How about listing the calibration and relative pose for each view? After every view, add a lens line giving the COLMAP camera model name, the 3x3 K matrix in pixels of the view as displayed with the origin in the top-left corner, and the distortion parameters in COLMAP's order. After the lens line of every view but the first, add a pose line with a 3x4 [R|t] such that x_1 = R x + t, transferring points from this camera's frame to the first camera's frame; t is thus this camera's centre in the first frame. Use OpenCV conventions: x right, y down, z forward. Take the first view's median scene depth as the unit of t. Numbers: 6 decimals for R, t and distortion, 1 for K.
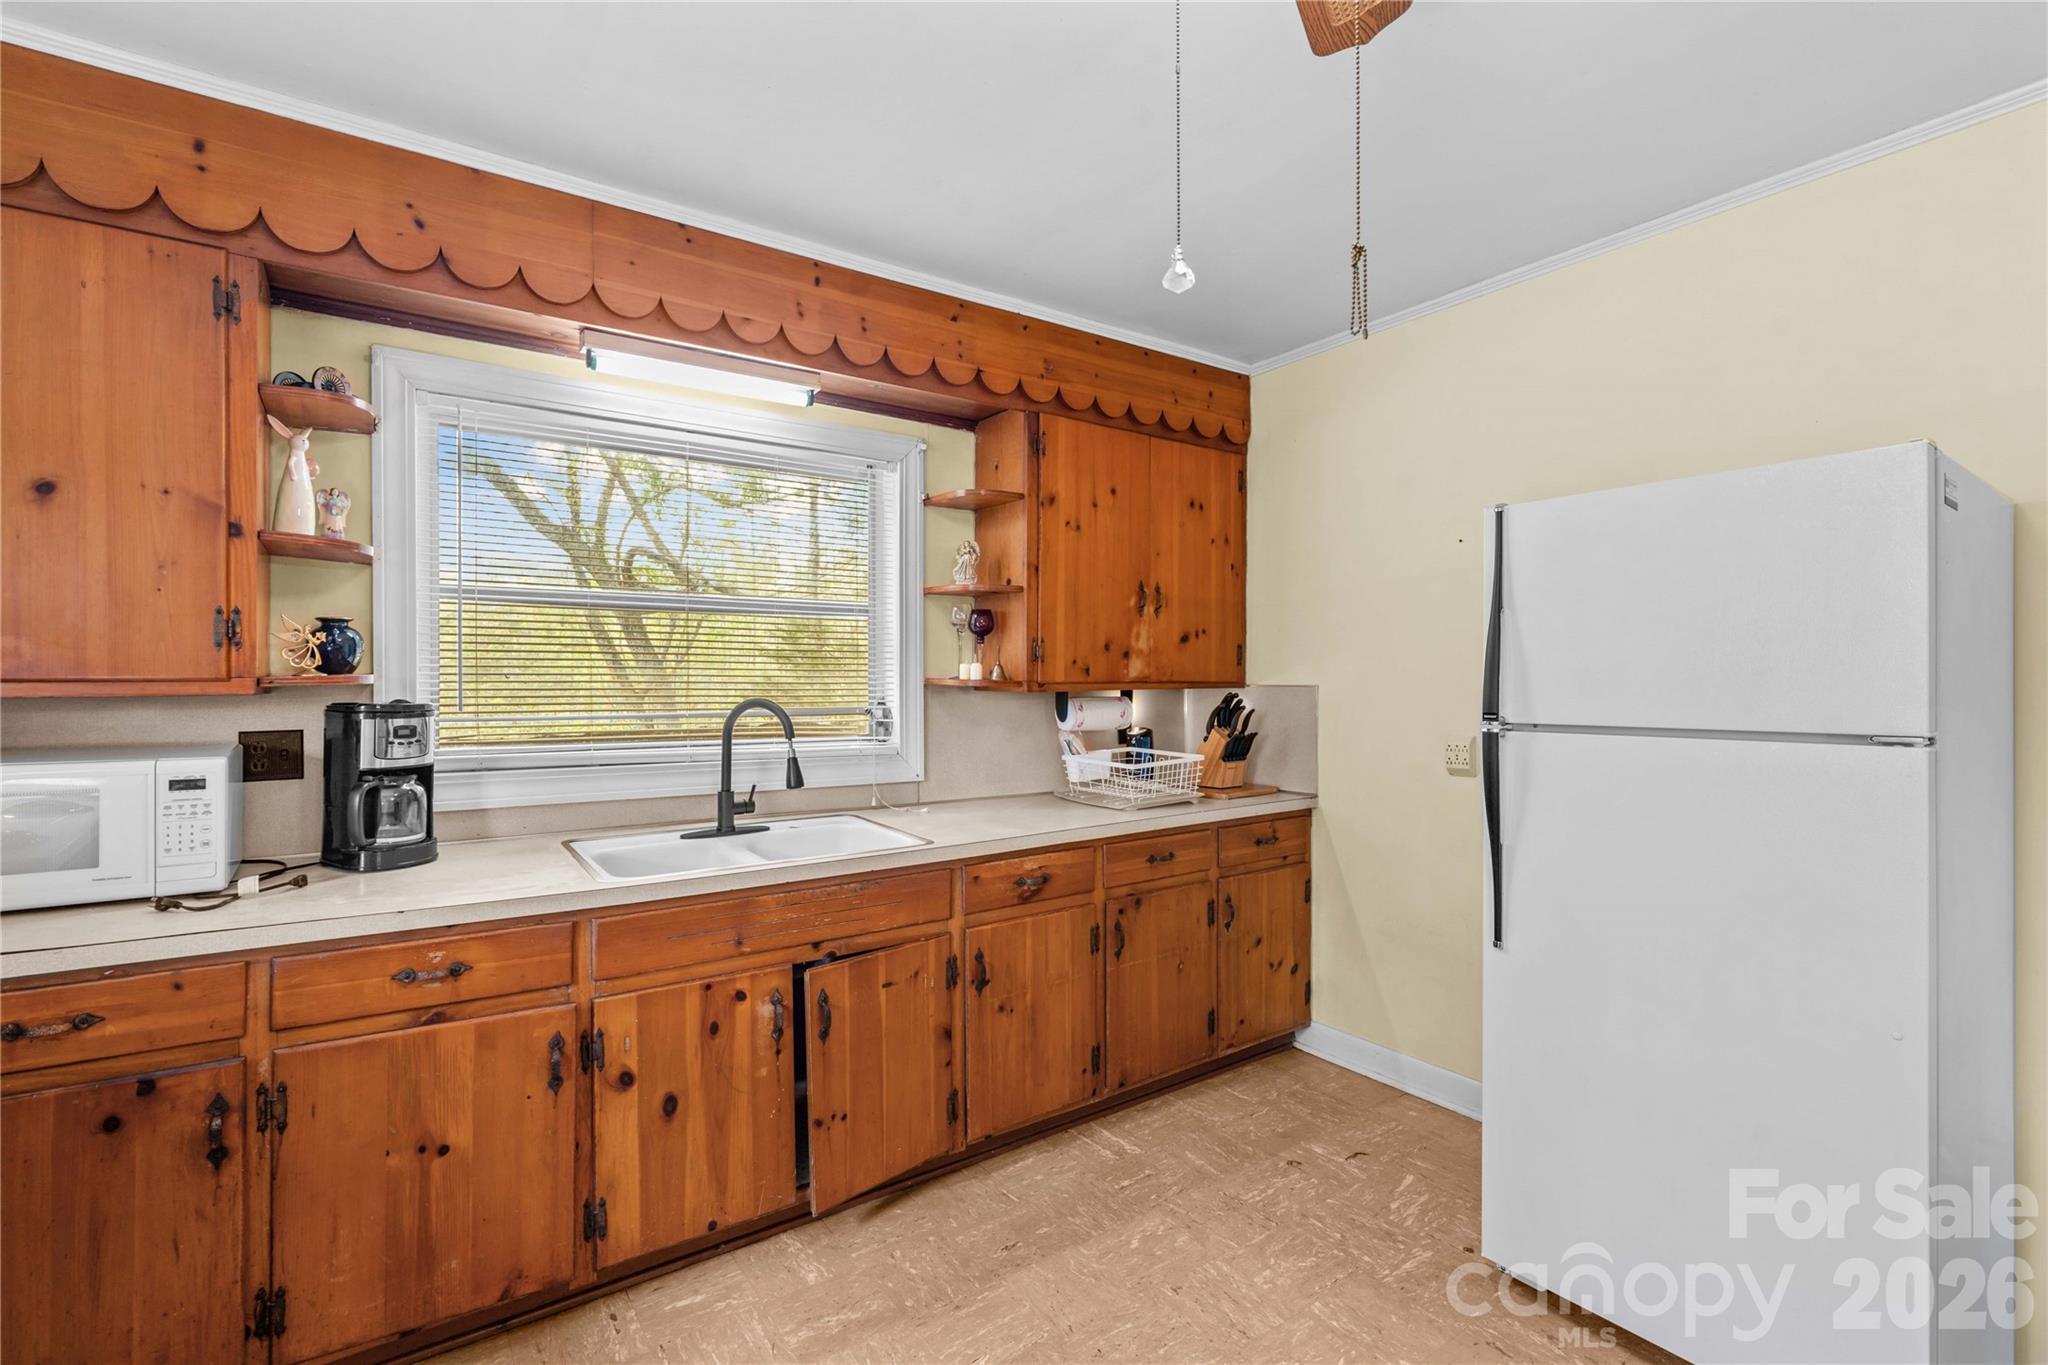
lens RADIAL K [[933.5, 0, 1024.0], [0, 933.5, 682.5], [0, 0, 1]] dist [0.000382, 0.000261]
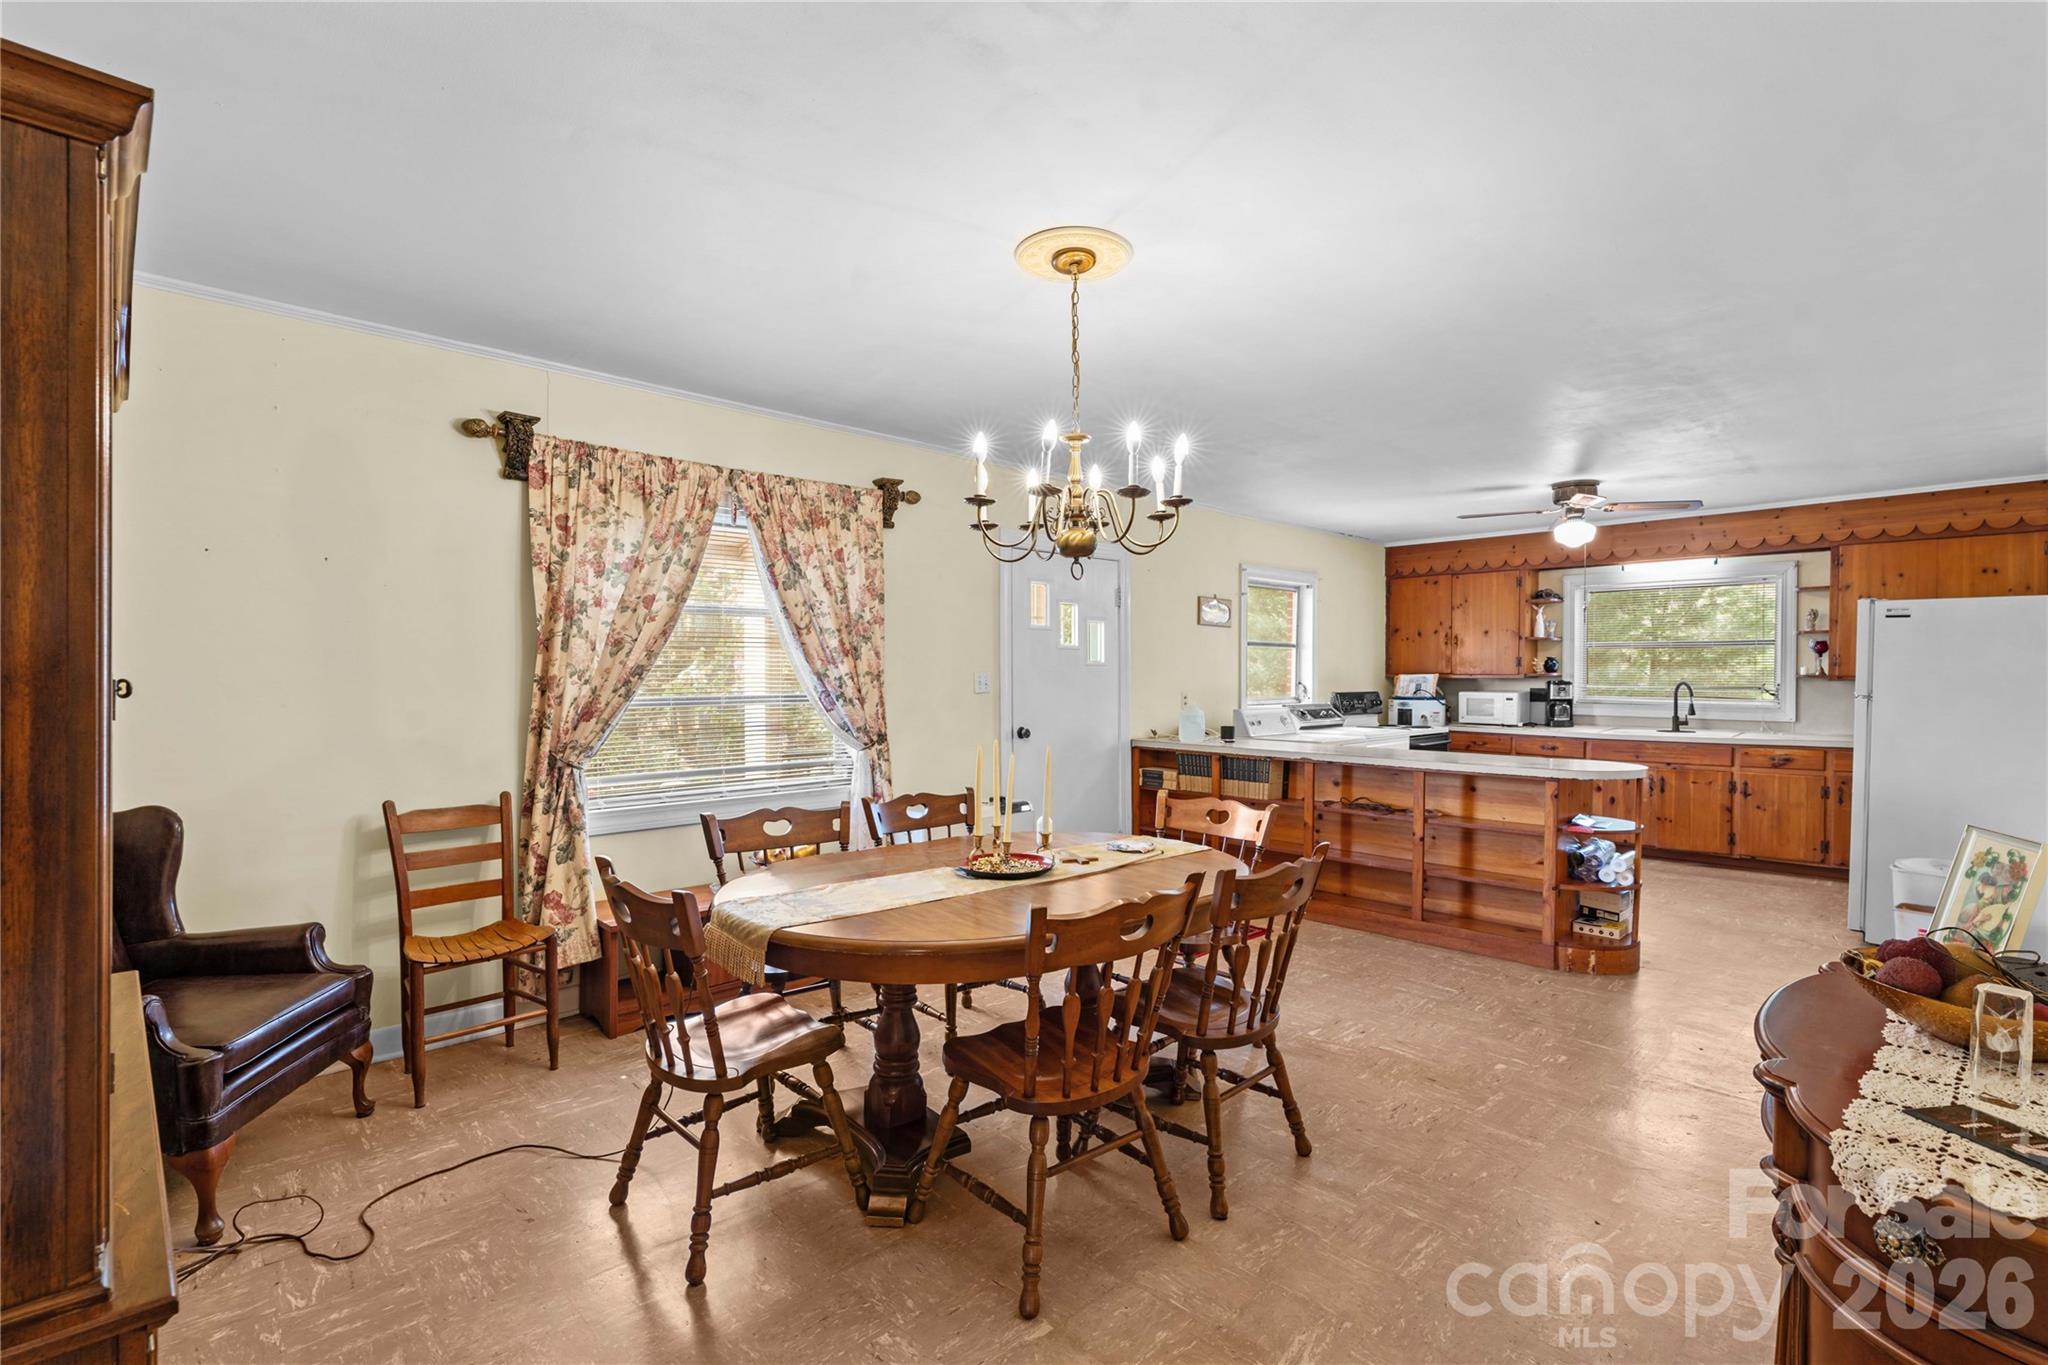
lens RADIAL K [[963.6, 0, 1030.8], [0, 963.6, 698.5], [0, 0, 1]] dist [0.001596, 0.000419]
pose [[0.164798, 0.027589, -0.985941, 2.299144], [-0.001427, 0.999614, 0.027733, -0.008516], [0.986326, -0.003163, 0.164774, -1.400923]]
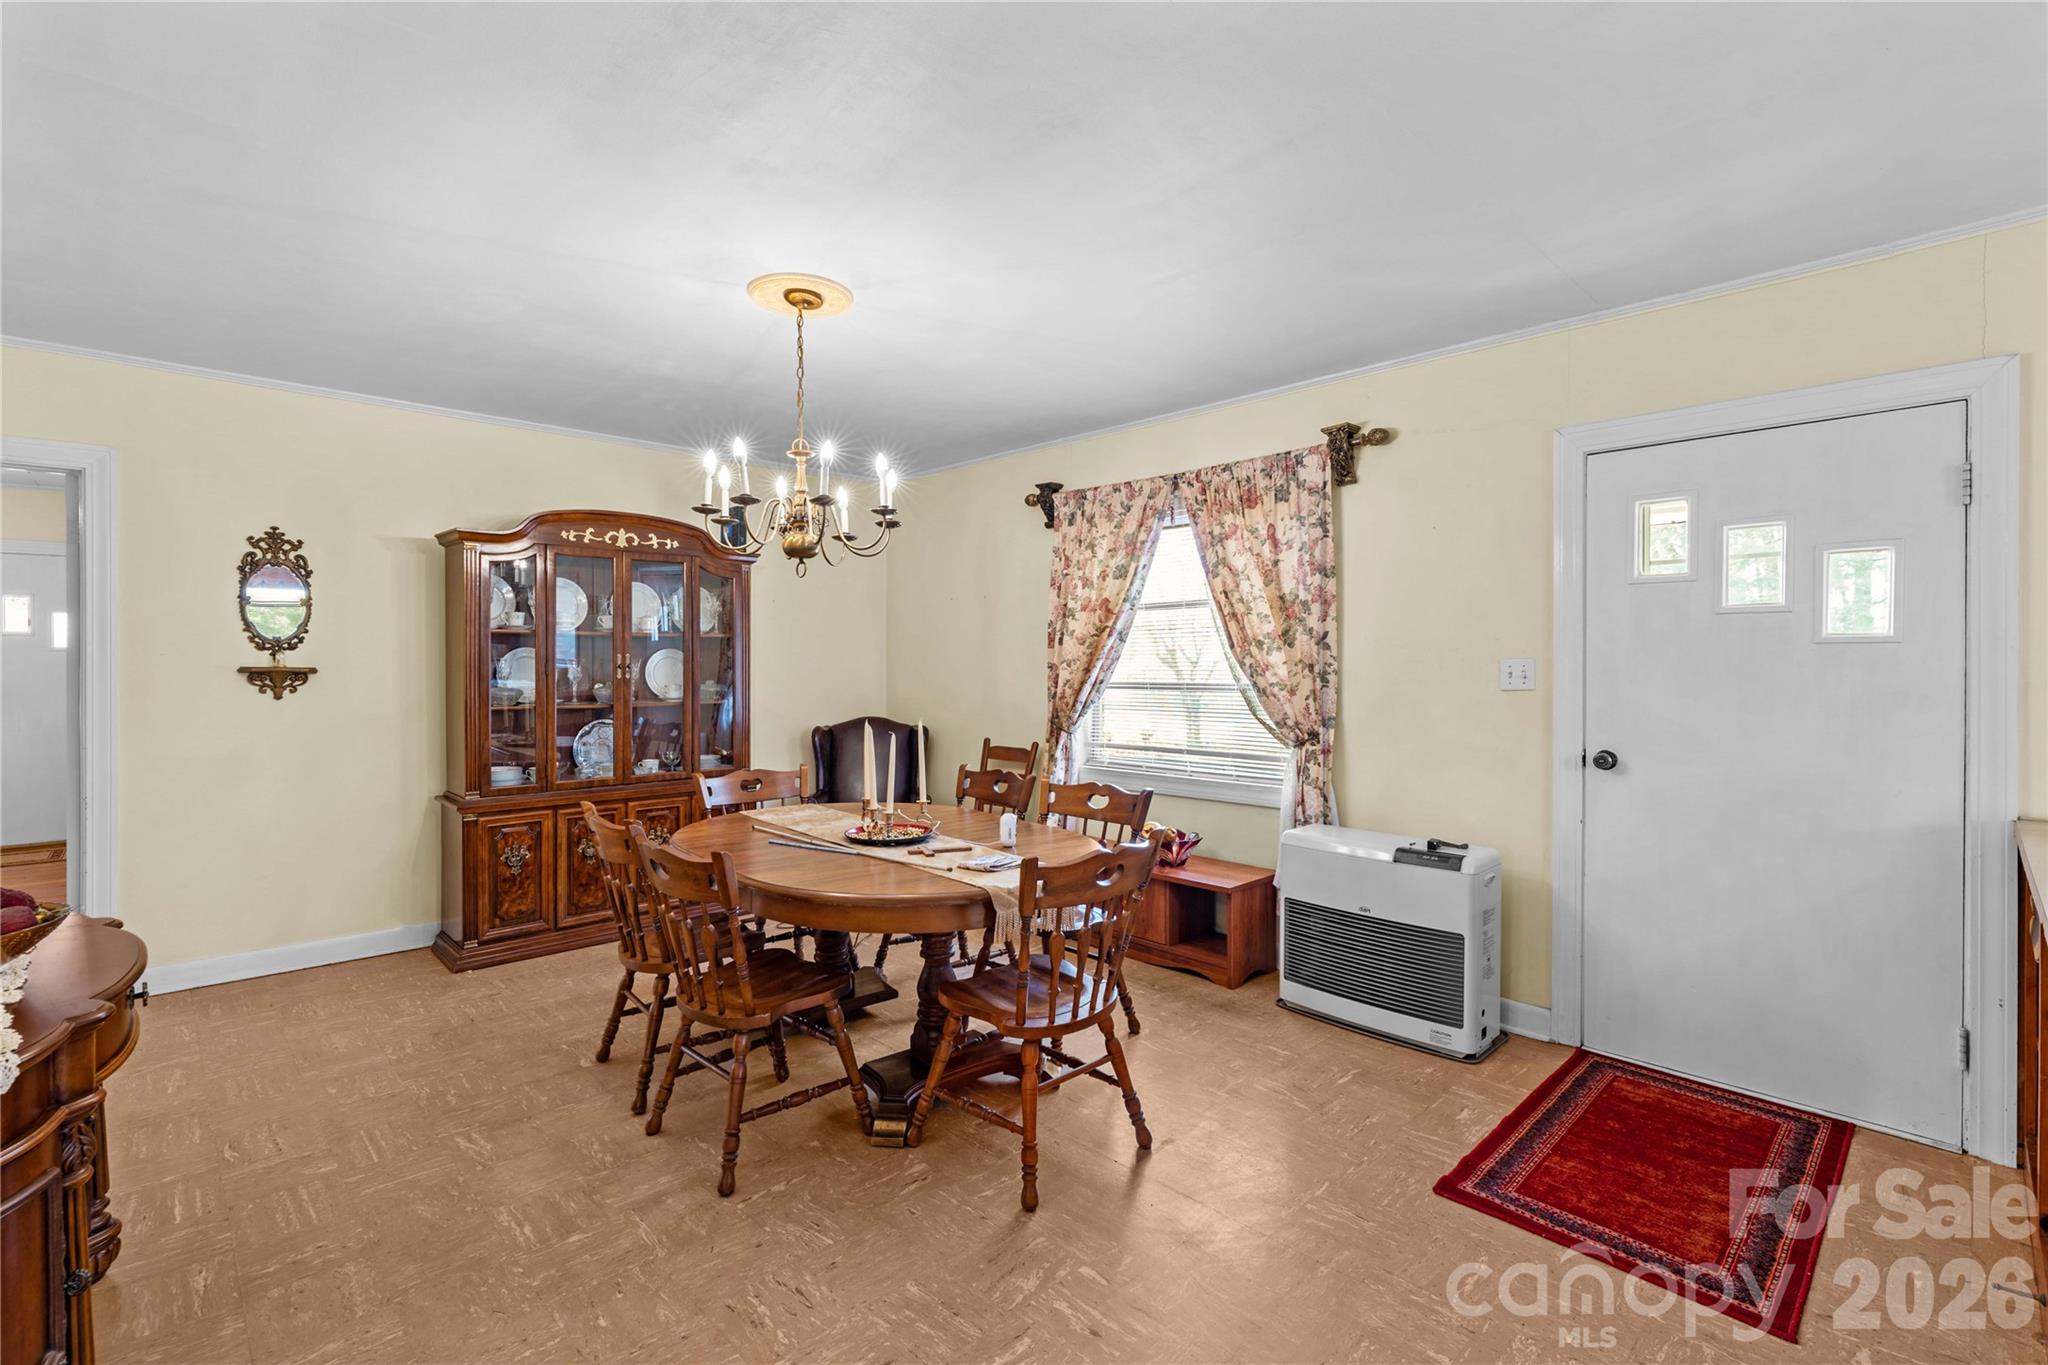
lens RADIAL K [[940.5, 0, 1025.8], [0, 940.5, 673.9], [0, 0, 1]] dist [-0.019598, -0.000075]
pose [[-0.988567, 0.002768, -0.150756, 1.042836], [0.001196, 0.999944, 0.010513, -0.000014], [0.150777, 0.010213, -0.988515, 0.158366]]
